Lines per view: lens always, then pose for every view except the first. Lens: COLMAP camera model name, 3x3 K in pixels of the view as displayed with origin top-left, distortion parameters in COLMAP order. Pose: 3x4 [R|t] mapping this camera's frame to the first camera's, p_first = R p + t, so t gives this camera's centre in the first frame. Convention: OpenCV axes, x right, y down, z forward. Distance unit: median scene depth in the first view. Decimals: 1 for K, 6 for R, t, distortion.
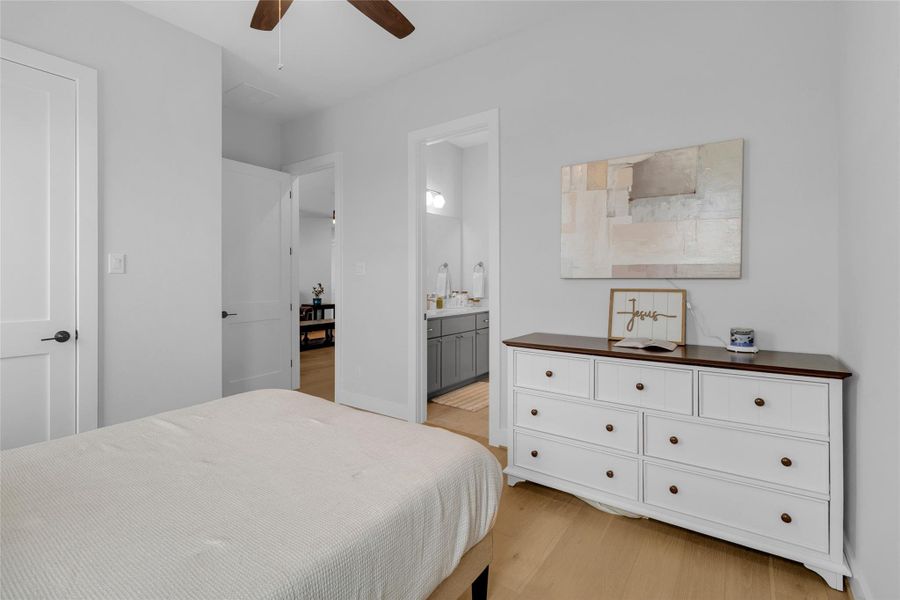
lens RADIAL K [[411.5, 0, 450.5], [0, 411.5, 293.2], [0, 0, 1]] dist [0.000952, -0.000779]
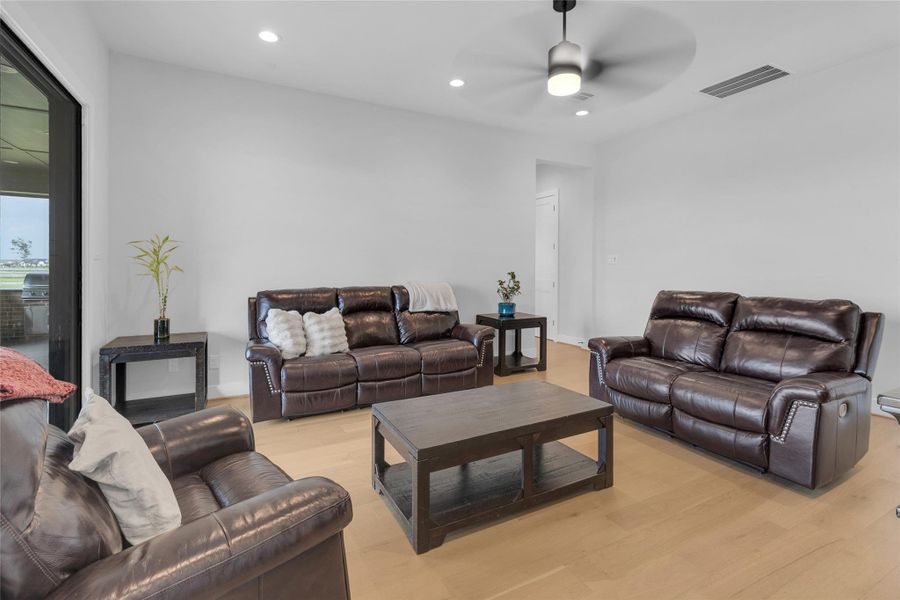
lens RADIAL K [[411.5, 0, 451.6], [0, 411.5, 272.3], [0, 0, 1]] dist [0.000952, -0.000779]
pose [[0.891543, 0.004250, -0.452915, -0.166687], [-0.005373, 0.999985, -0.001194, -0.022409], [0.452903, 0.003499, 0.891553, 0.549772]]
